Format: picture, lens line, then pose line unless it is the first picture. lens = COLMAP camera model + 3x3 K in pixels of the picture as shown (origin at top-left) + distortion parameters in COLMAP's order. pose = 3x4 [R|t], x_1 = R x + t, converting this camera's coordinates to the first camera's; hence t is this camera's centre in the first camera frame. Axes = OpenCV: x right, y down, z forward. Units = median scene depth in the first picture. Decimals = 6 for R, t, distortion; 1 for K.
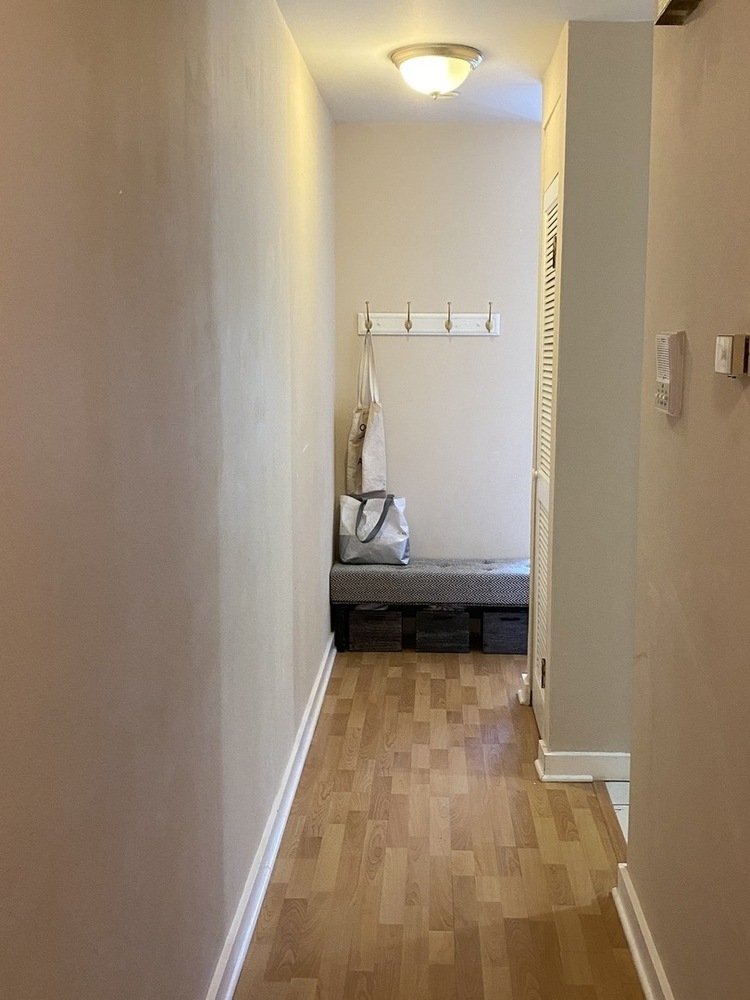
lens RADIAL K [[1060.4, 0, 375.0], [0, 1060.4, 500.0], [0, 0, 1]] dist [0.004274, 0.003785]
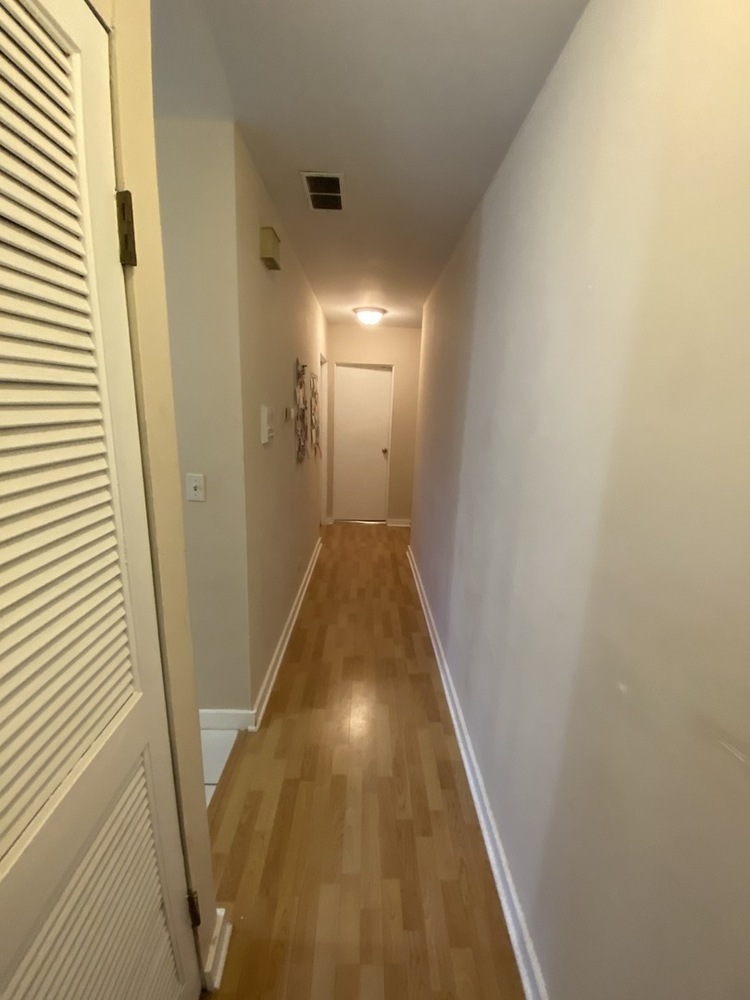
lens RADIAL K [[403.0, 0, 376.5], [0, 403.0, 498.4], [0, 0, 1]] dist [0.030699, -0.025650]
pose [[-0.996889, -0.007599, -0.078457, 0.073986], [-0.036631, 0.925995, 0.375755, -0.211751], [0.069795, 0.377460, -0.923392, 1.303913]]
